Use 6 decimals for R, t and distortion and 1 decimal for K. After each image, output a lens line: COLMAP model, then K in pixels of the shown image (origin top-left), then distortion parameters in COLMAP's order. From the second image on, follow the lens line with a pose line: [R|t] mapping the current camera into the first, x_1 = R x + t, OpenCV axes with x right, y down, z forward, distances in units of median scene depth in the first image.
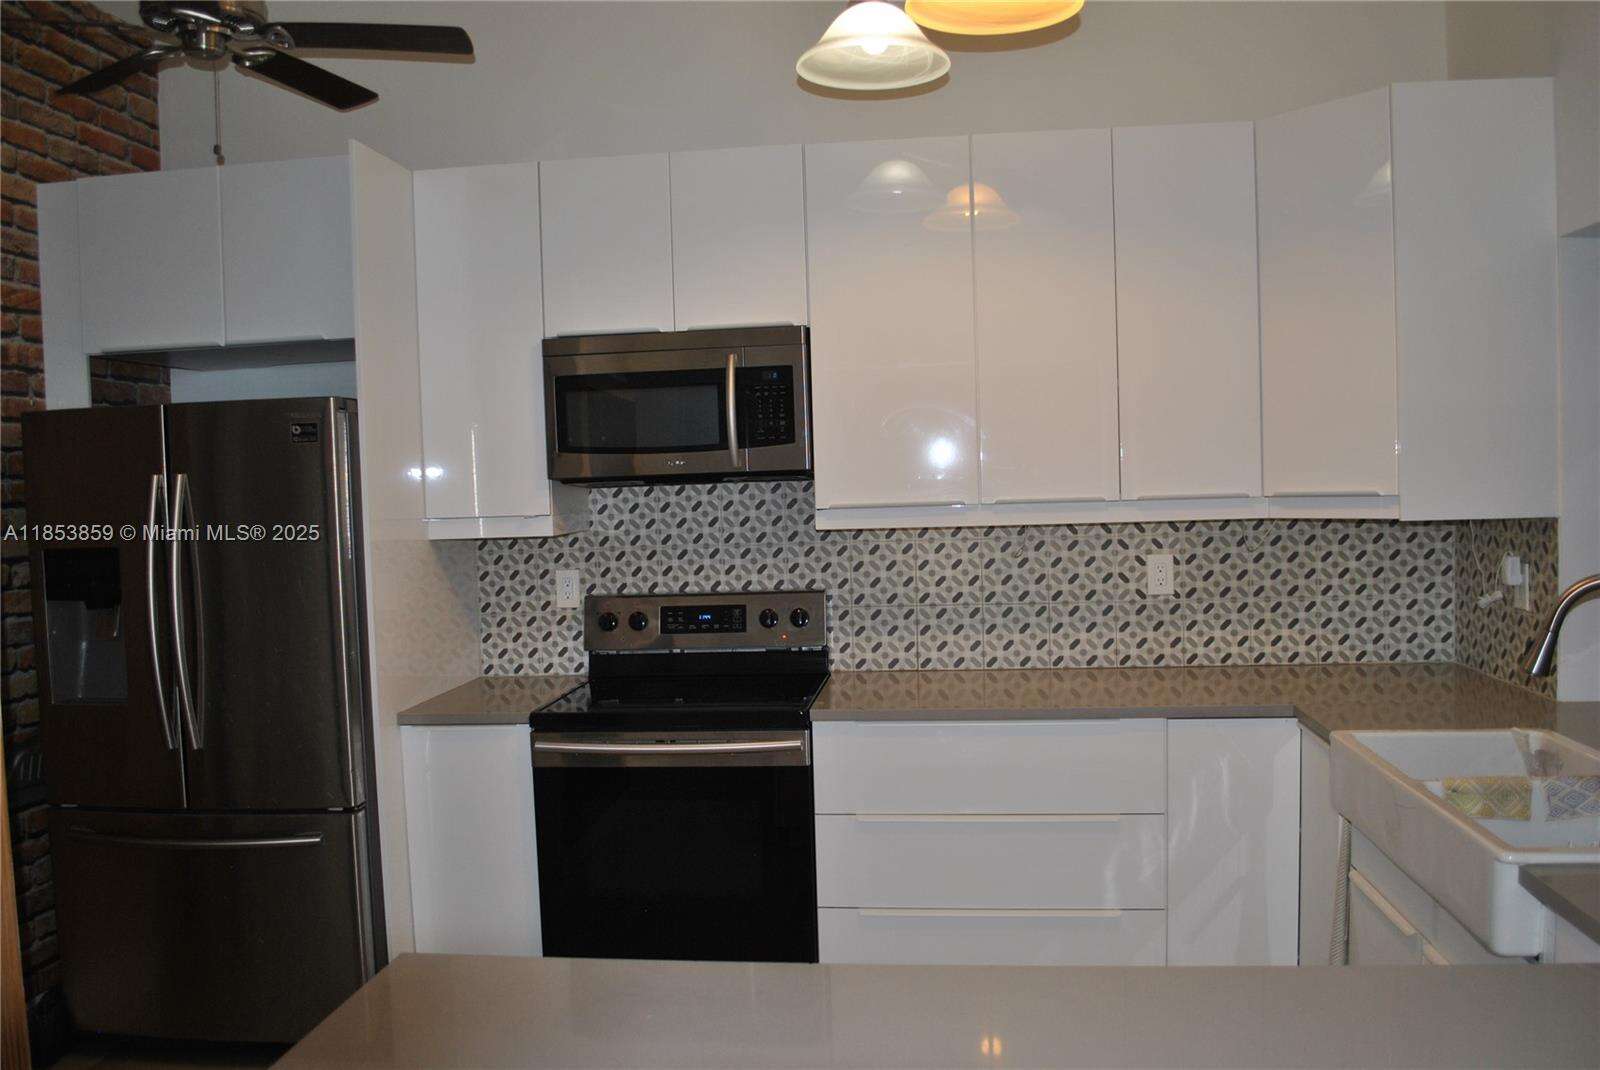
lens RADIAL K [[1306.3, 0, 800.0], [0, 1306.3, 535.0], [0, 0, 1]] dist [-0.089954, 0.051495]
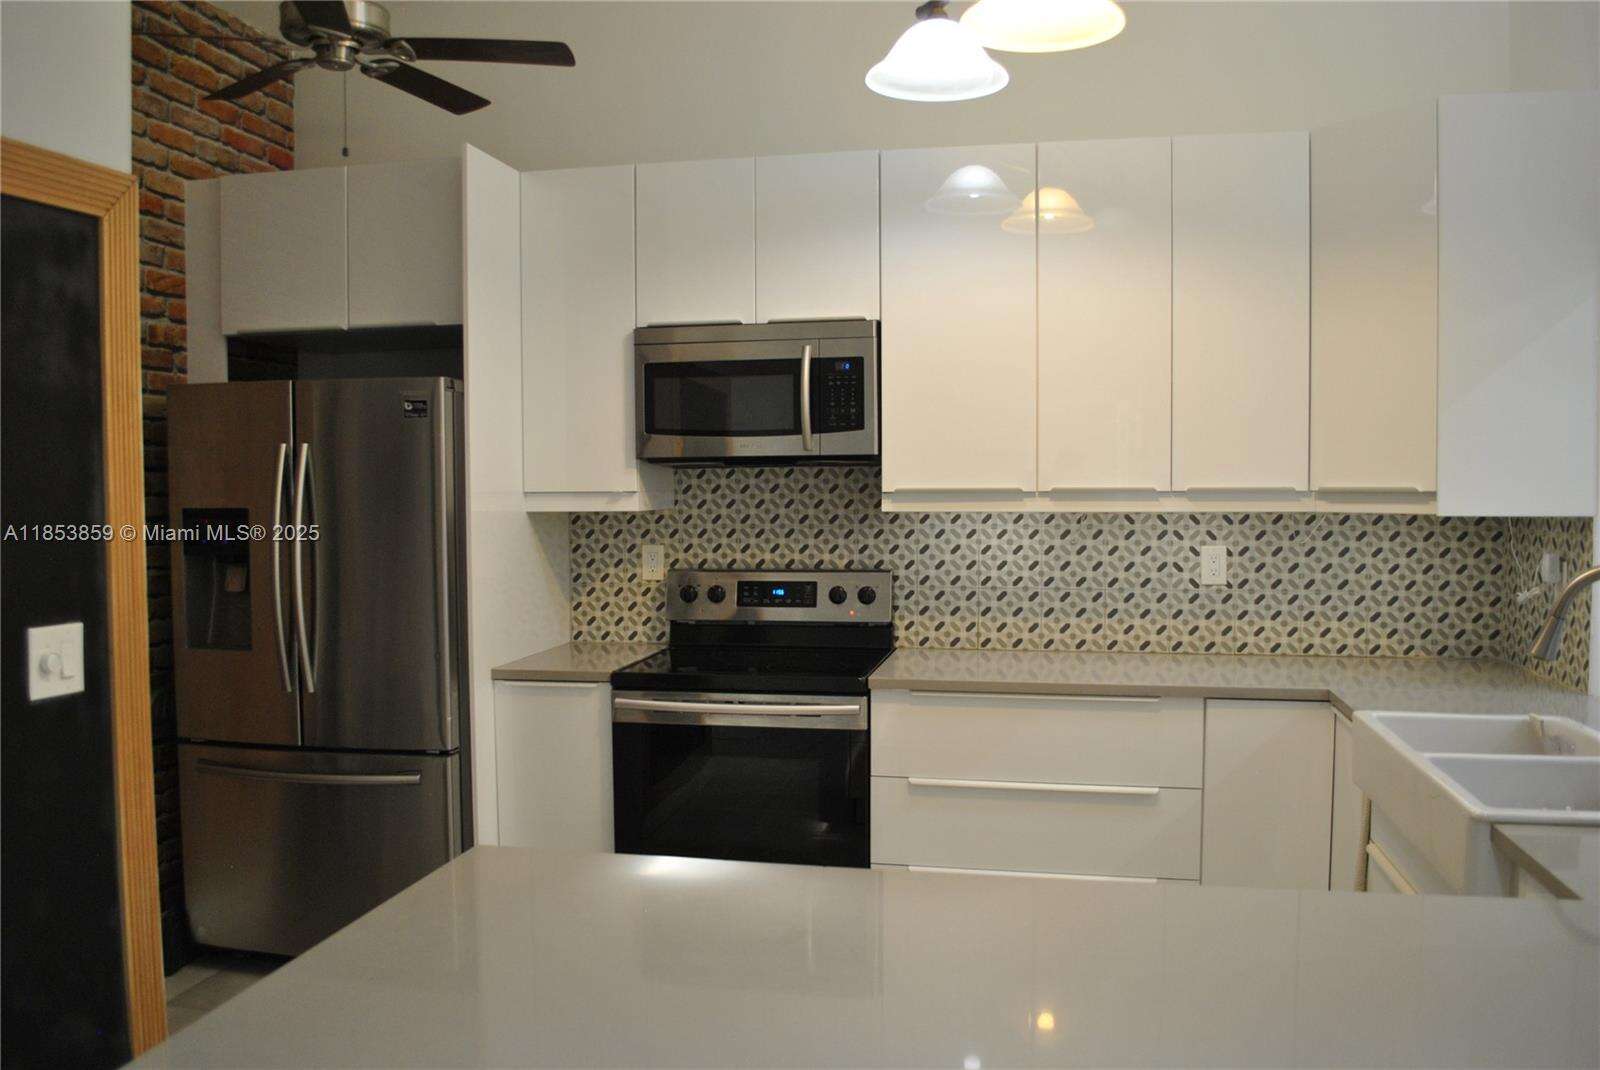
lens RADIAL K [[1323.9, 0, 799.5], [0, 1323.9, 552.3], [0, 0, 1]] dist [-0.072752, 0.006545]
pose [[0.996258, 0.029680, -0.081179, 0.032095], [-0.028931, 0.999527, 0.010390, 0.019058], [0.081449, -0.008003, 0.996645, -0.081134]]
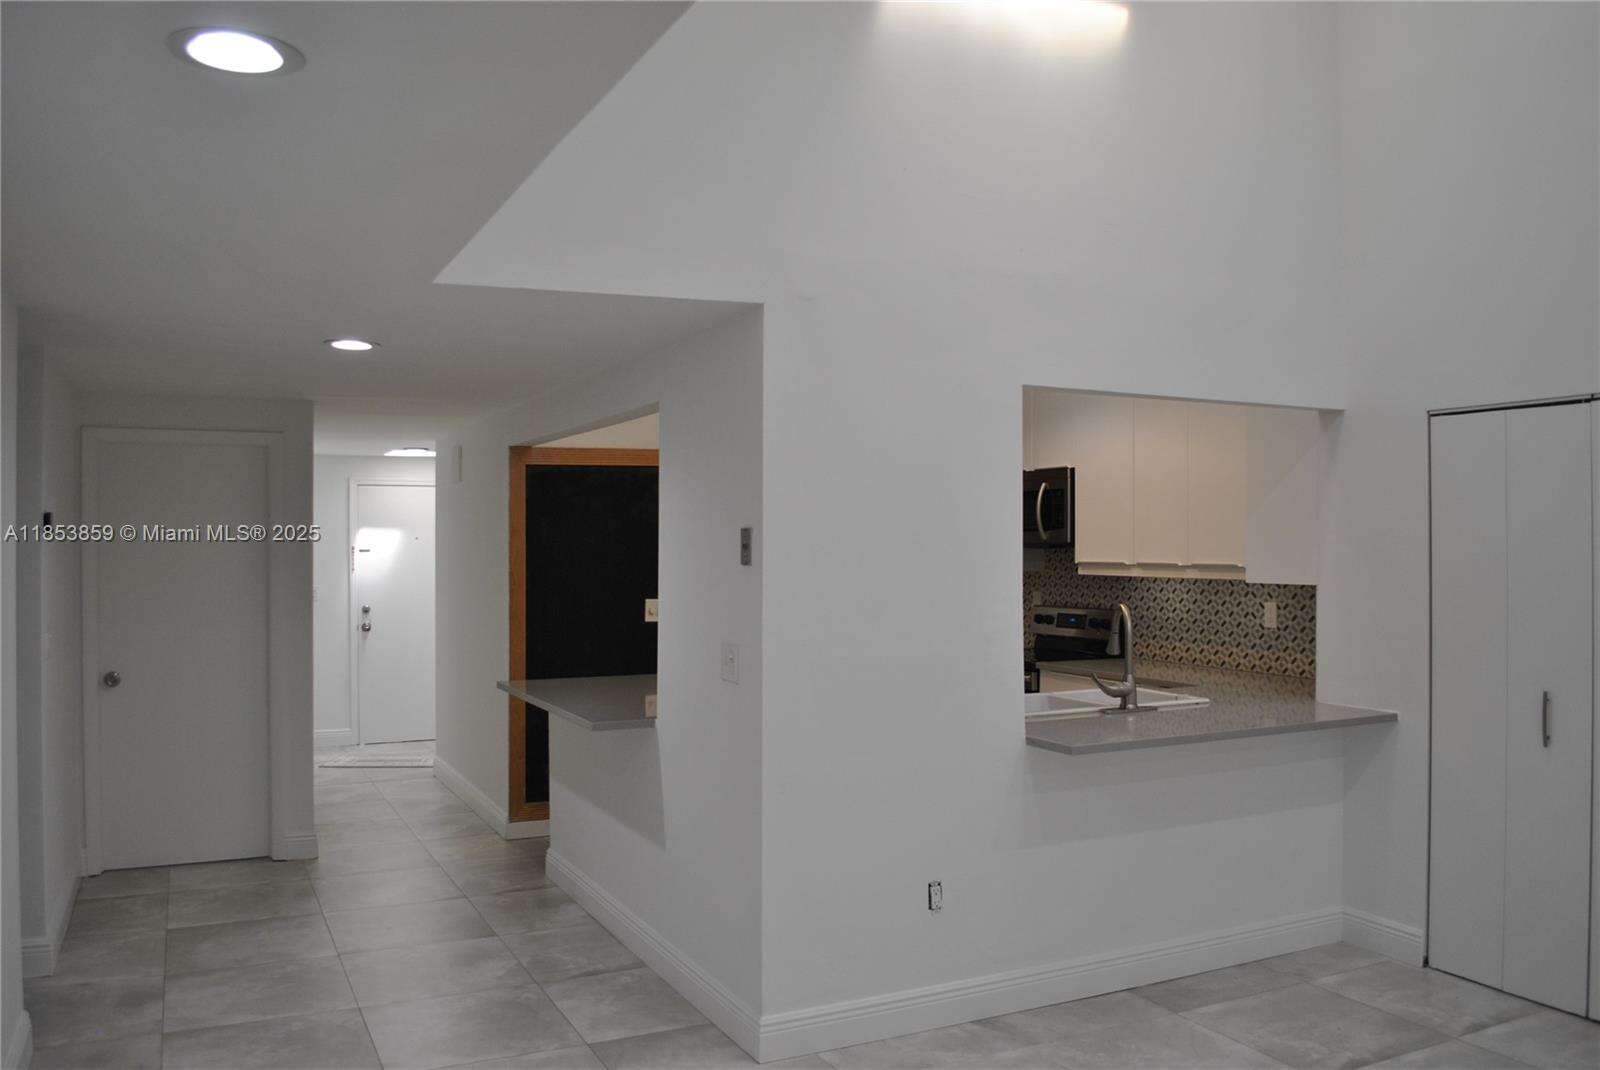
lens RADIAL K [[1323.9, 0, 799.5], [0, 1323.9, 552.3], [0, 0, 1]] dist [-0.072752, 0.006545]
pose [[0.535990, 0.035612, -0.843473, 1.339286], [-0.060992, 0.998133, 0.003385, -0.016674], [0.842018, 0.049630, 0.537161, -0.354849]]
